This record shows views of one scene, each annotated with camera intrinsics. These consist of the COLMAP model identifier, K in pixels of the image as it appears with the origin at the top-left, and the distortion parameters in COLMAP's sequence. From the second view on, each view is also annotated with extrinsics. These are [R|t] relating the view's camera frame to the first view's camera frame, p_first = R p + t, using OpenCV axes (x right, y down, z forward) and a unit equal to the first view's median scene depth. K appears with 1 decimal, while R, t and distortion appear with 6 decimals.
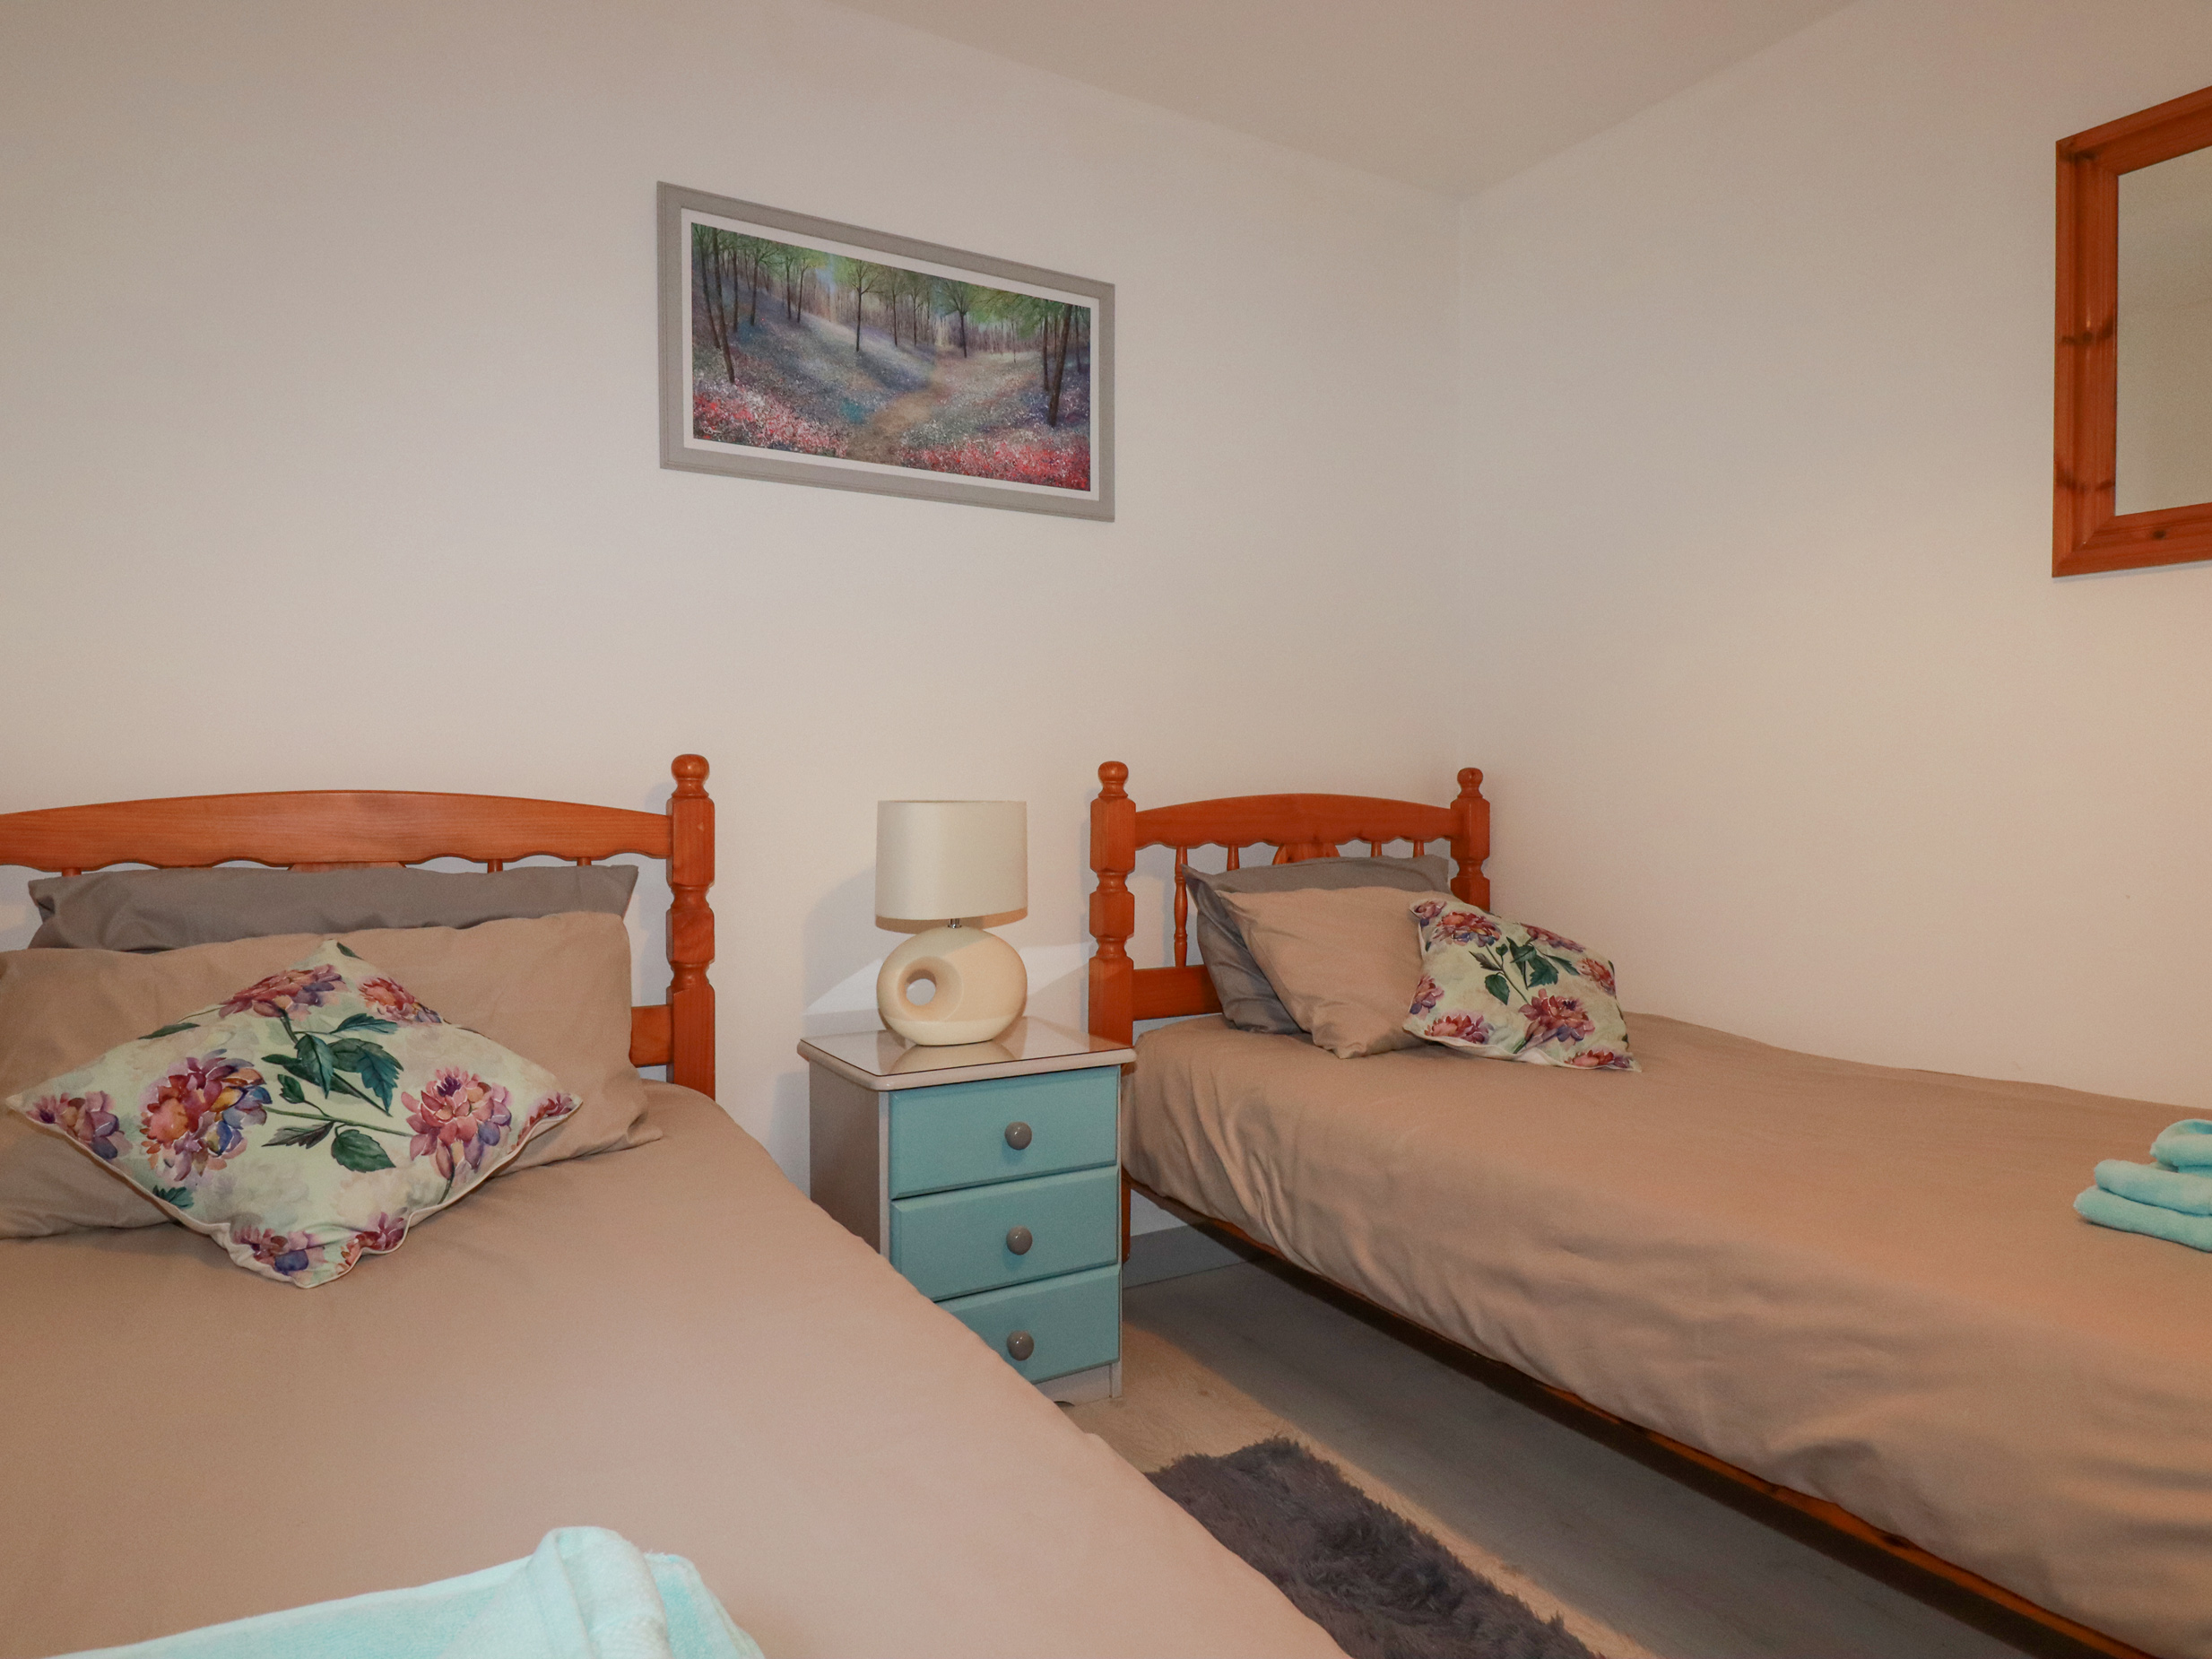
lens RADIAL K [[1341.6, 0, 1108.4], [0, 1341.6, 827.4], [0, 0, 1]] dist [0.004289, -0.001955]
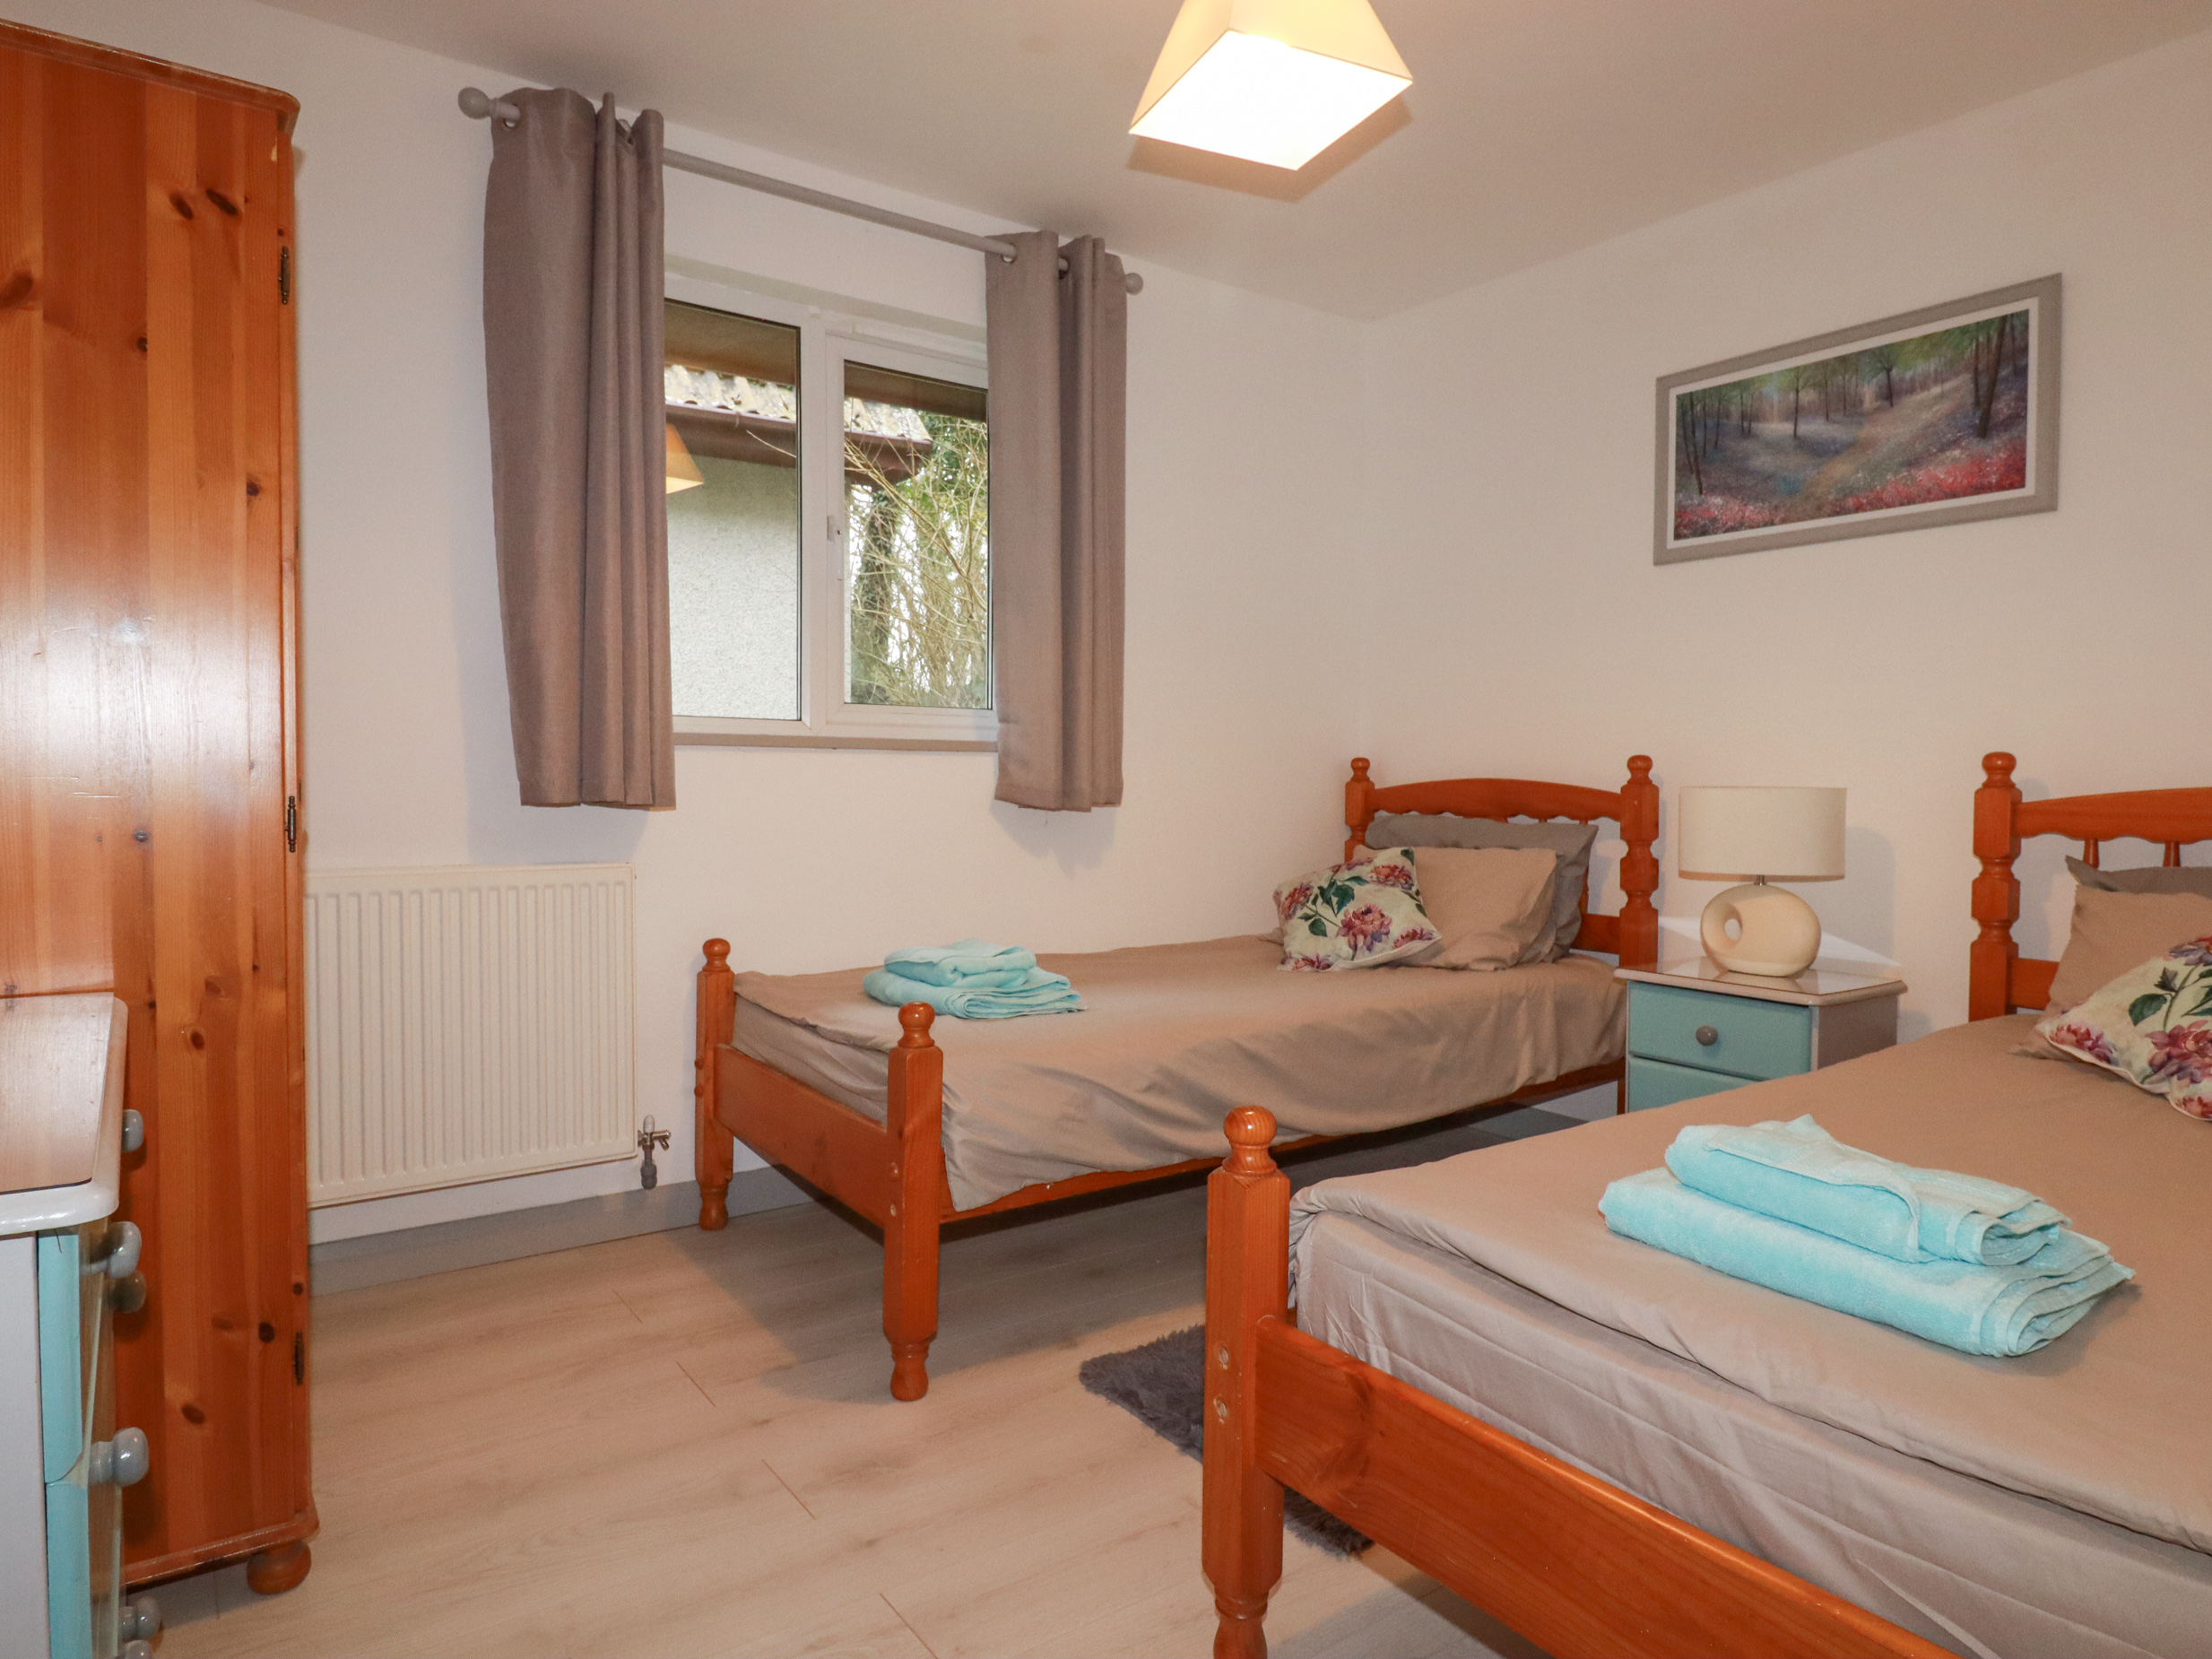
lens RADIAL K [[1341.6, 0, 1109.0], [0, 1341.6, 824.1], [0, 0, 1]] dist [0.004289, -0.001955]
pose [[0.084650, 0.034279, -0.995821, 1.018276], [-0.033909, 0.998928, 0.031504, -0.002912], [0.995834, 0.031100, 0.085721, 0.238576]]
